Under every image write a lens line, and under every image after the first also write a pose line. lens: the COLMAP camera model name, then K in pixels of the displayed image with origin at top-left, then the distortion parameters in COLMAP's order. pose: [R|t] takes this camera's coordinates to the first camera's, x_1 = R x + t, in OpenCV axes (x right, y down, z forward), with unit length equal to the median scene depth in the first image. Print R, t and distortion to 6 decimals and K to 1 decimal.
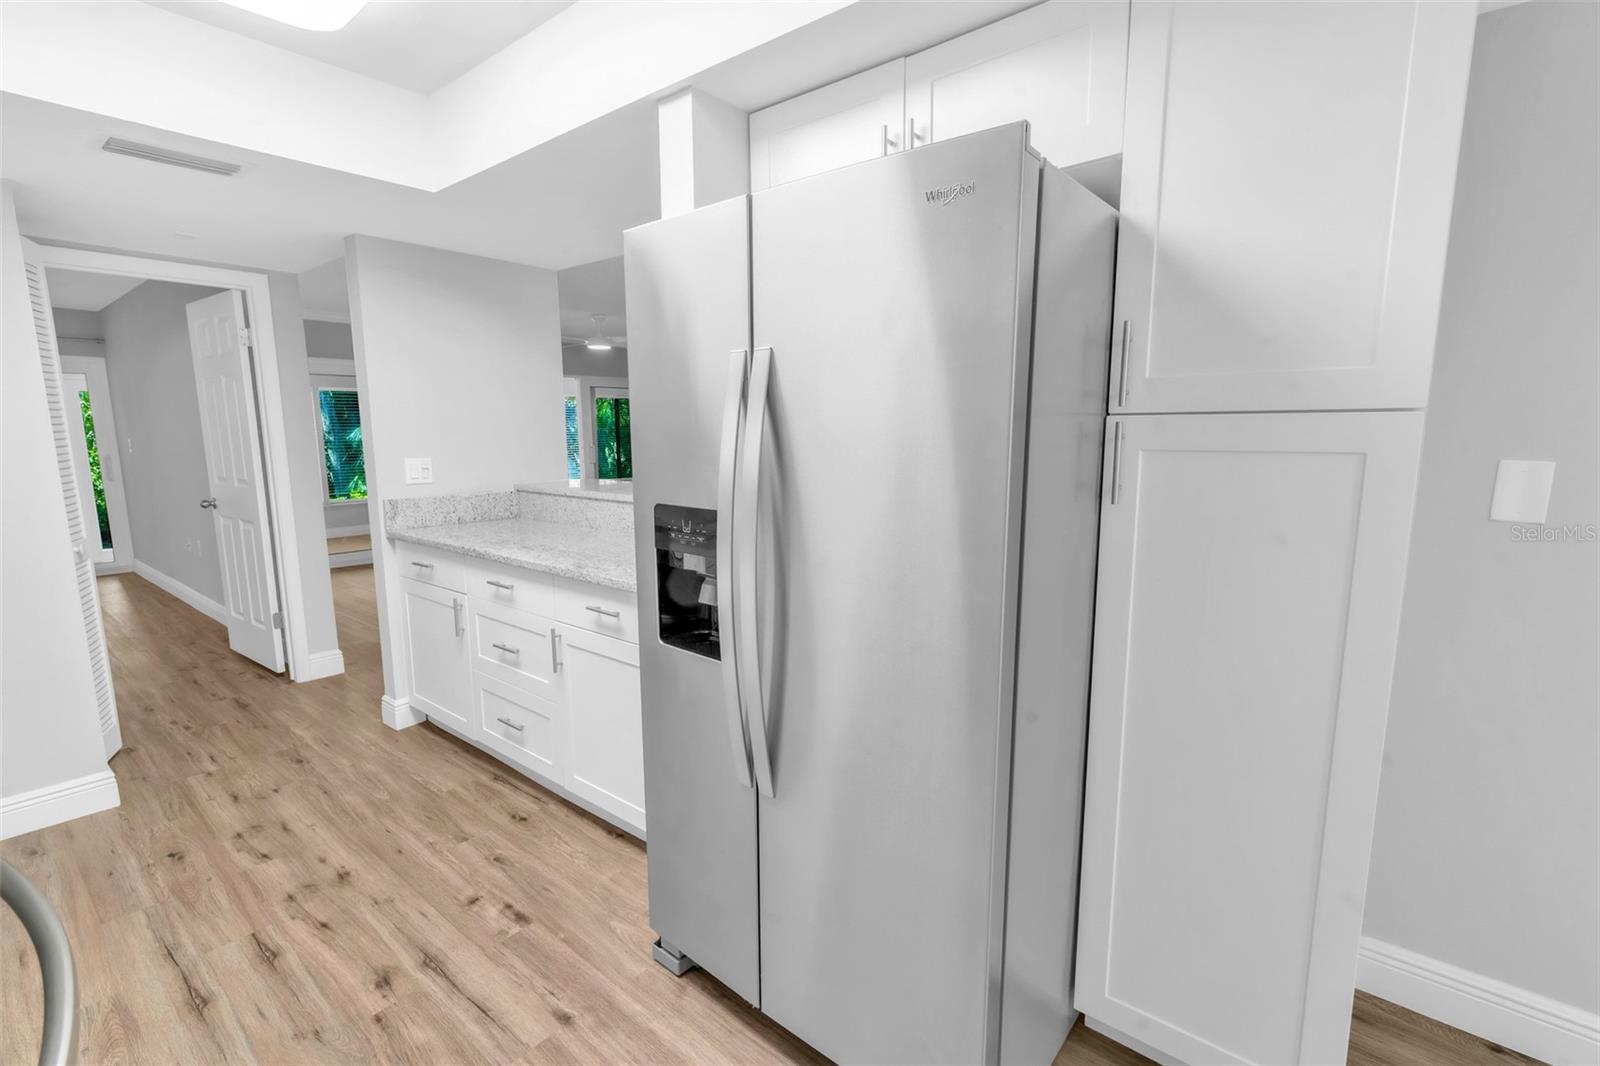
lens RADIAL K [[732.0, 0, 795.7], [0, 732.0, 524.6], [0, 0, 1]] dist [0.003043, -0.000434]
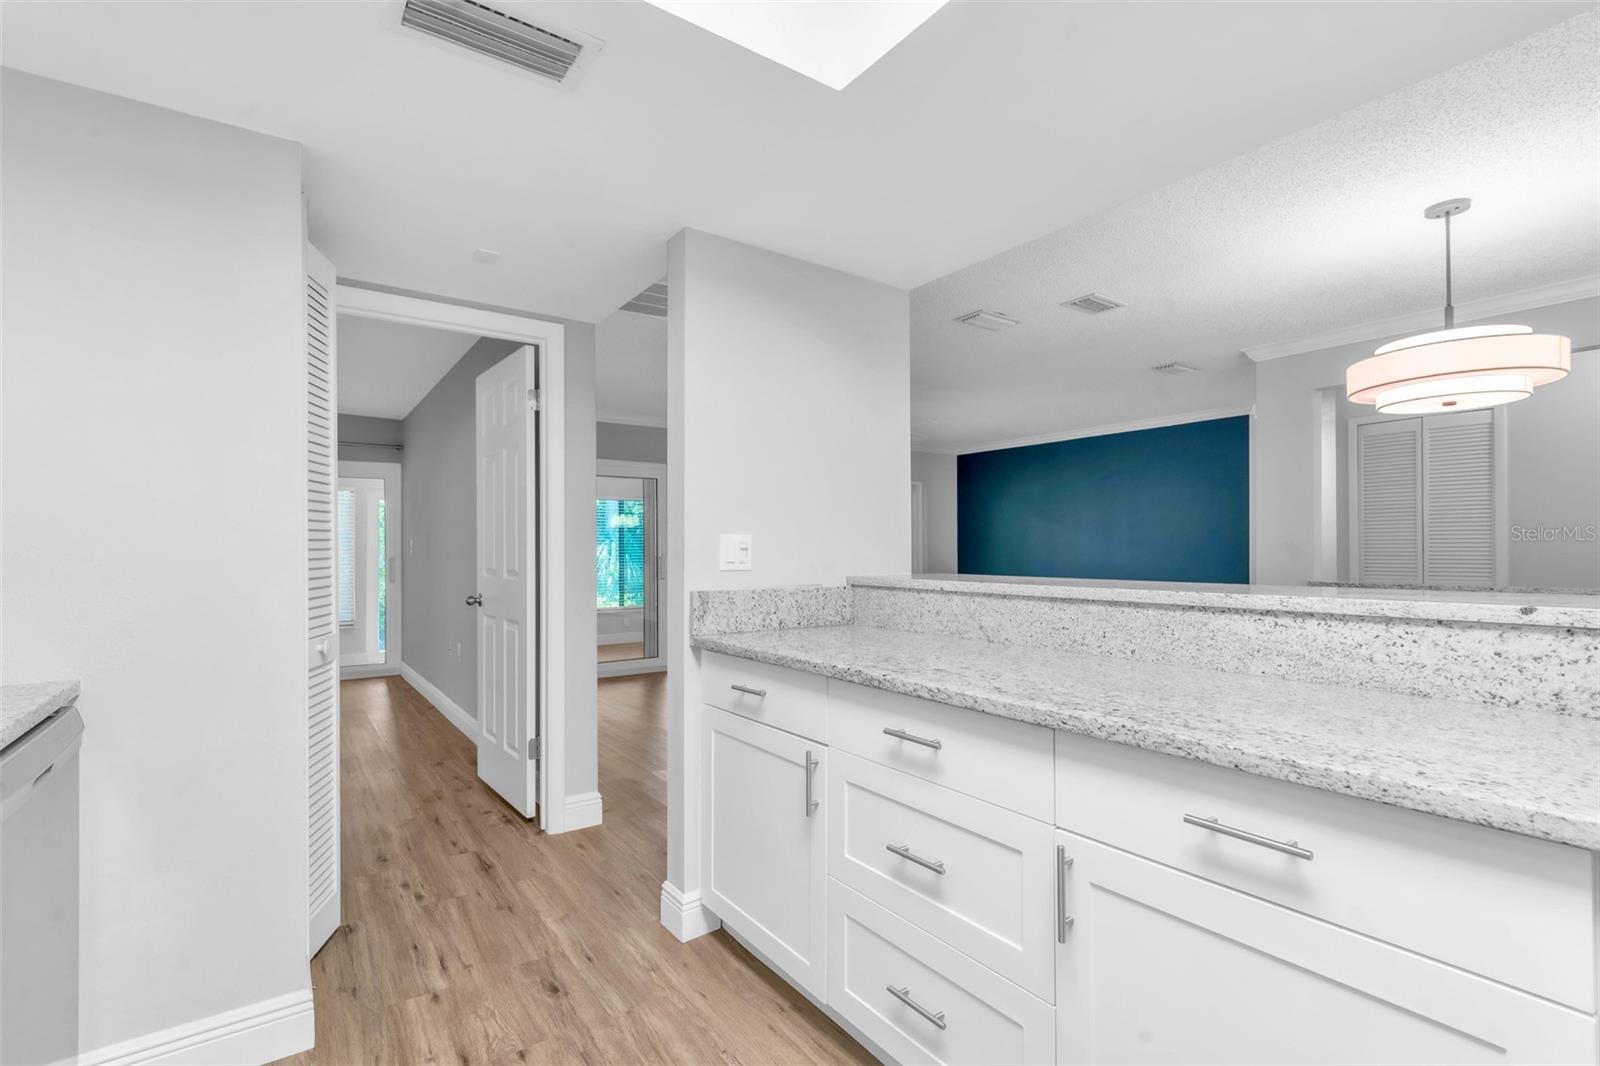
lens RADIAL K [[732.0, 0, 795.7], [0, 732.0, 524.6], [0, 0, 1]] dist [0.003043, -0.000434]
pose [[0.966340, -0.007586, -0.257158, -0.300419], [-0.035342, 0.986174, -0.161898, 0.013715], [0.254831, 0.165537, 0.952711, 0.367891]]
